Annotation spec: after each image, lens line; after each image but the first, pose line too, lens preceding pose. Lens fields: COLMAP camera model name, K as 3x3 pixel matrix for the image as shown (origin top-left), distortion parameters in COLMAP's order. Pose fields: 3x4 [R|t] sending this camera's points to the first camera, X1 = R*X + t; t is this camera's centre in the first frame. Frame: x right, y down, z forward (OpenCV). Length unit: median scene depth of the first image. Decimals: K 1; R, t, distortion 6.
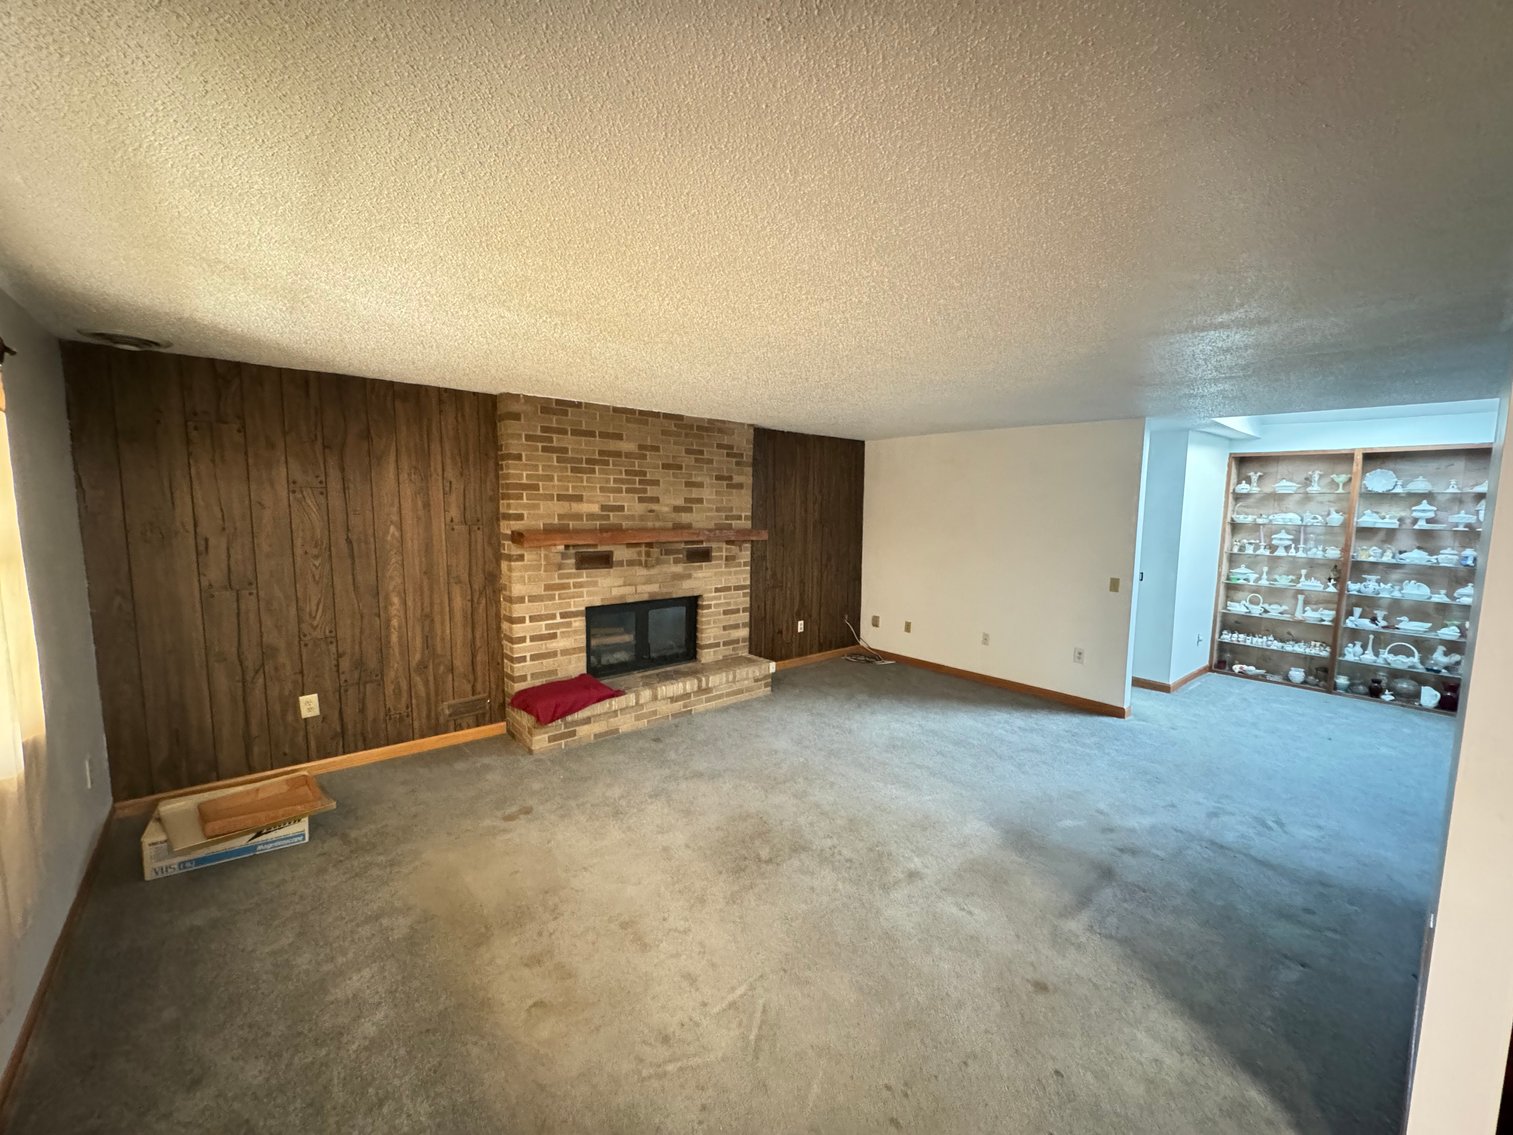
lens RADIAL K [[606.2, 0, 759.5], [0, 606.2, 567.7], [0, 0, 1]] dist [-0.005505, 0.001833]
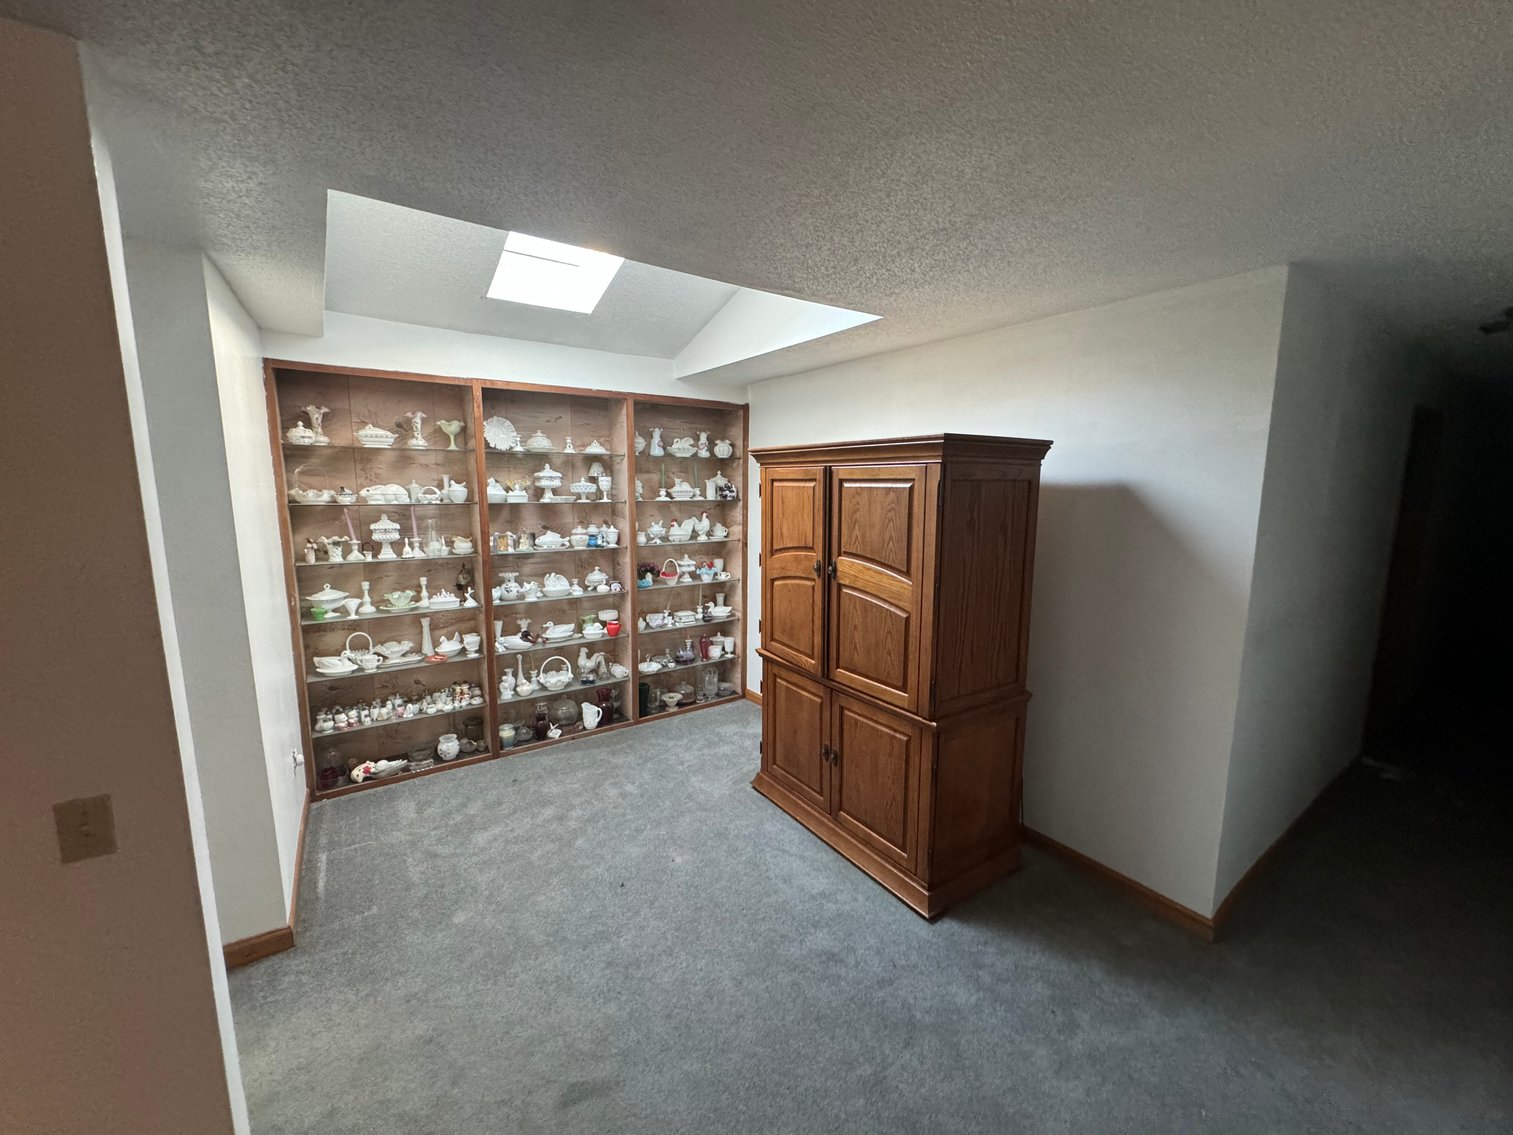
lens RADIAL K [[606.2, 0, 759.8], [0, 606.2, 571.8], [0, 0, 1]] dist [-0.005505, 0.001833]
pose [[0.099958, -0.159388, 0.982142, 0.346609], [0.103145, 0.983428, 0.149099, -0.059529], [-0.989631, 0.086399, 0.114742, 0.608761]]
